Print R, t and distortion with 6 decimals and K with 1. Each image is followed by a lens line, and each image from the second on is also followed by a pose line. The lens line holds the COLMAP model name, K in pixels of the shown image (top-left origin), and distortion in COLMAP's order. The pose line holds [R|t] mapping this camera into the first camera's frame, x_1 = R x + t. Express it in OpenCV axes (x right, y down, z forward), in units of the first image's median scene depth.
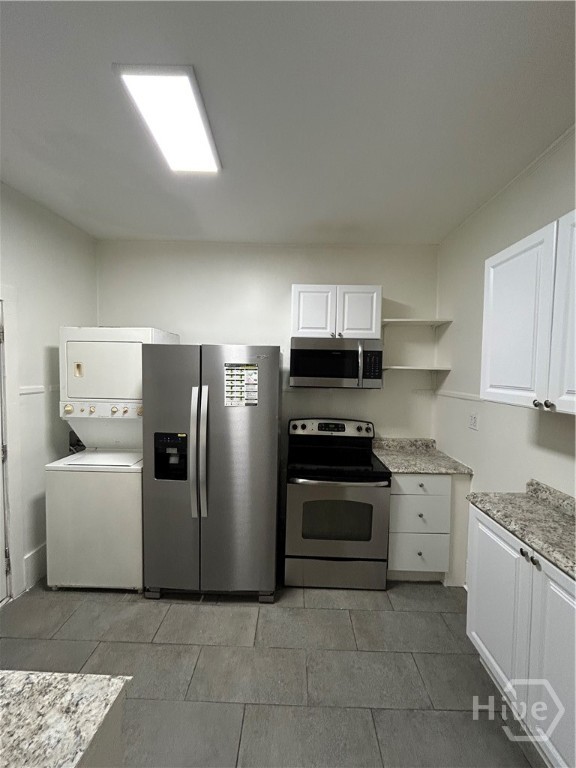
lens RADIAL K [[309.5, 0, 288.7], [0, 309.5, 383.1], [0, 0, 1]] dist [-0.000154, 0.000305]
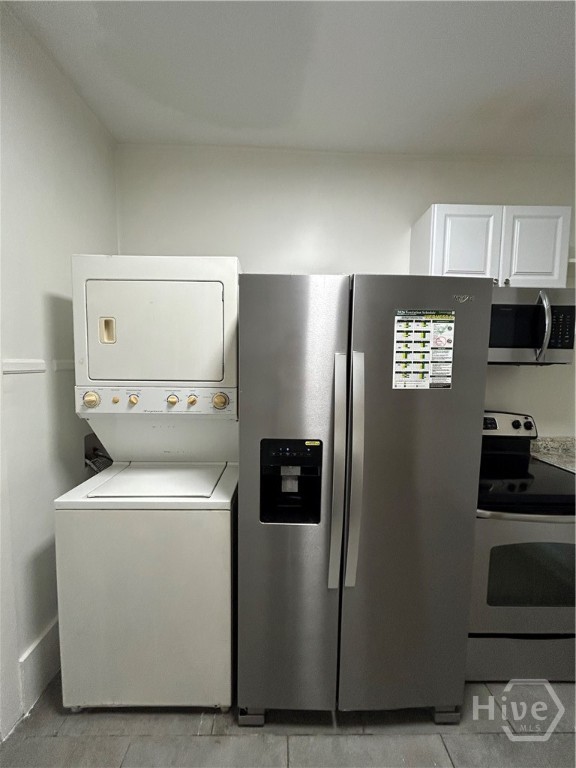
lens RADIAL K [[309.5, 0, 287.5], [0, 309.5, 383.0], [0, 0, 1]] dist [-0.000154, 0.000305]
pose [[0.999220, -0.008506, 0.038554, -0.386047], [0.007724, 0.999762, 0.020388, 0.047386], [-0.038718, -0.020074, 0.999049, 0.429992]]
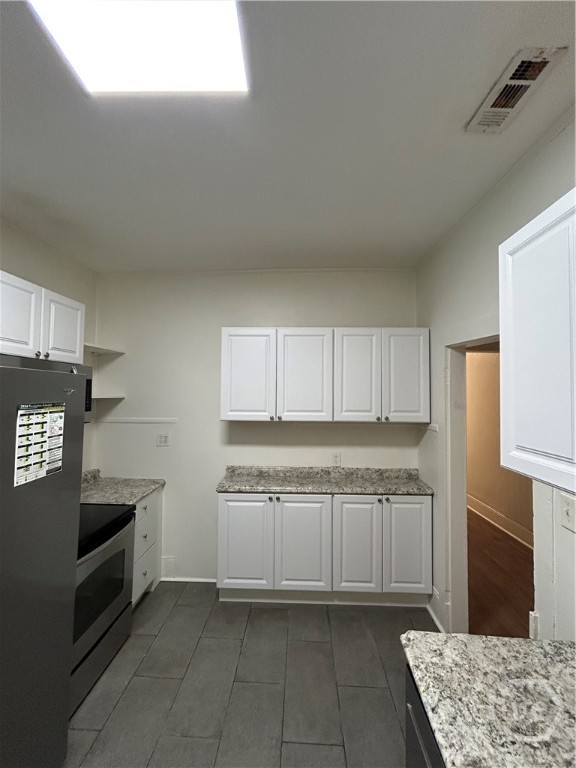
lens RADIAL K [[309.5, 0, 286.1], [0, 309.5, 383.8], [0, 0, 1]] dist [-0.000154, 0.000305]
pose [[0.023112, 0.013258, 0.999645, -0.664928], [0.035617, 0.999266, -0.014077, -0.069061], [-0.999098, 0.035930, 0.022622, 0.496087]]
